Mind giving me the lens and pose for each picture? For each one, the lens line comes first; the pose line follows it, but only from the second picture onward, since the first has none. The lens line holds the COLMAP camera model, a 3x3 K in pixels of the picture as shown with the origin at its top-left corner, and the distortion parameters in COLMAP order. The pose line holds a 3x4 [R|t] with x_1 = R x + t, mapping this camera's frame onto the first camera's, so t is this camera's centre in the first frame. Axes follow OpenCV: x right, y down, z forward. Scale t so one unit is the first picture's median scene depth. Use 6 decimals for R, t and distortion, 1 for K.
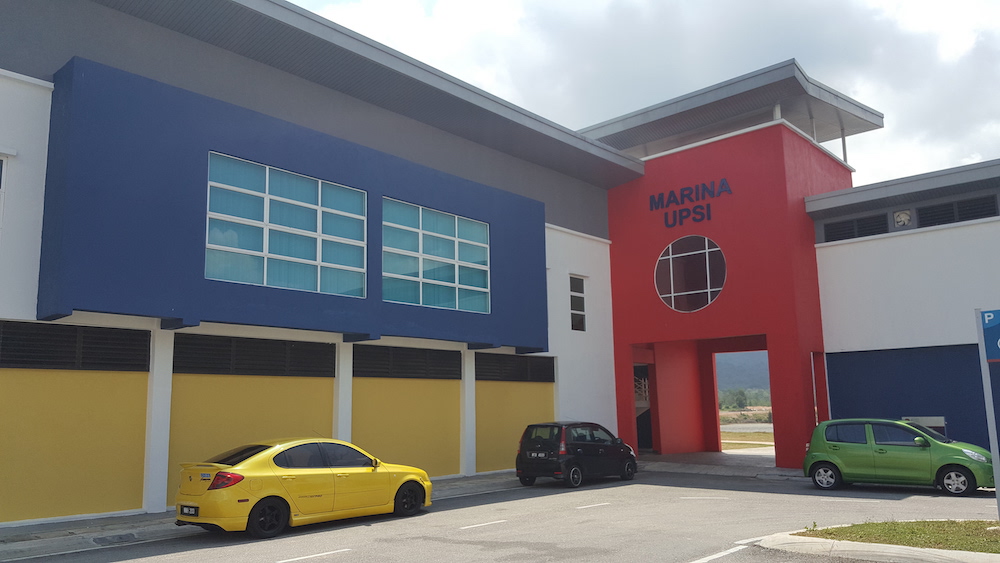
lens RADIAL K [[767.8, 0, 474.8], [0, 767.8, 287.4], [0, 0, 1]] dist [0.004988, -0.027382]
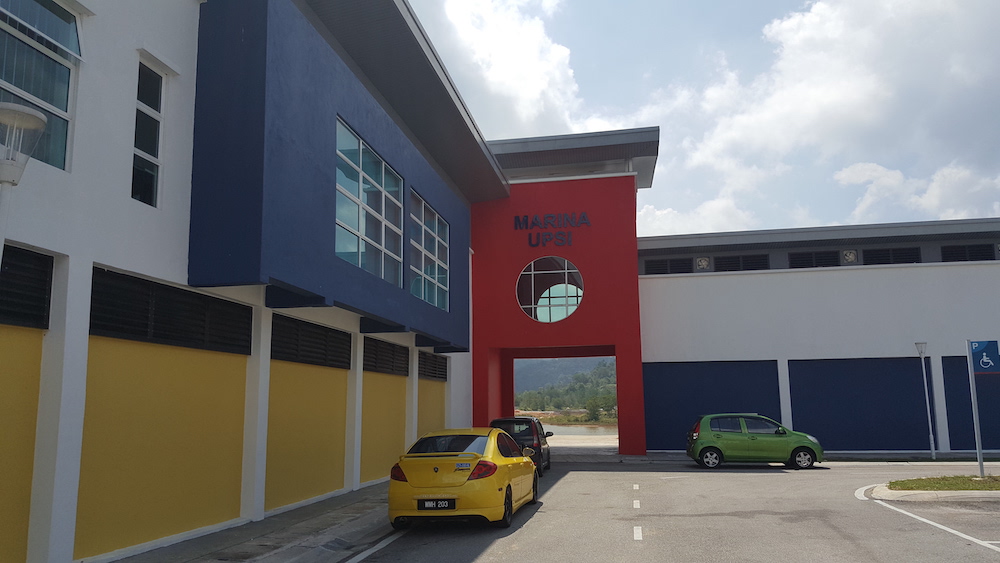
lens RADIAL K [[767.8, 0, 484.9], [0, 767.8, 285.0], [0, 0, 1]] dist [0.004988, -0.027382]
pose [[0.835752, 0.094293, 0.540950, -0.491118], [-0.089798, 0.995353, -0.034764, 0.028006], [-0.541714, -0.019522, 0.840336, 0.100282]]
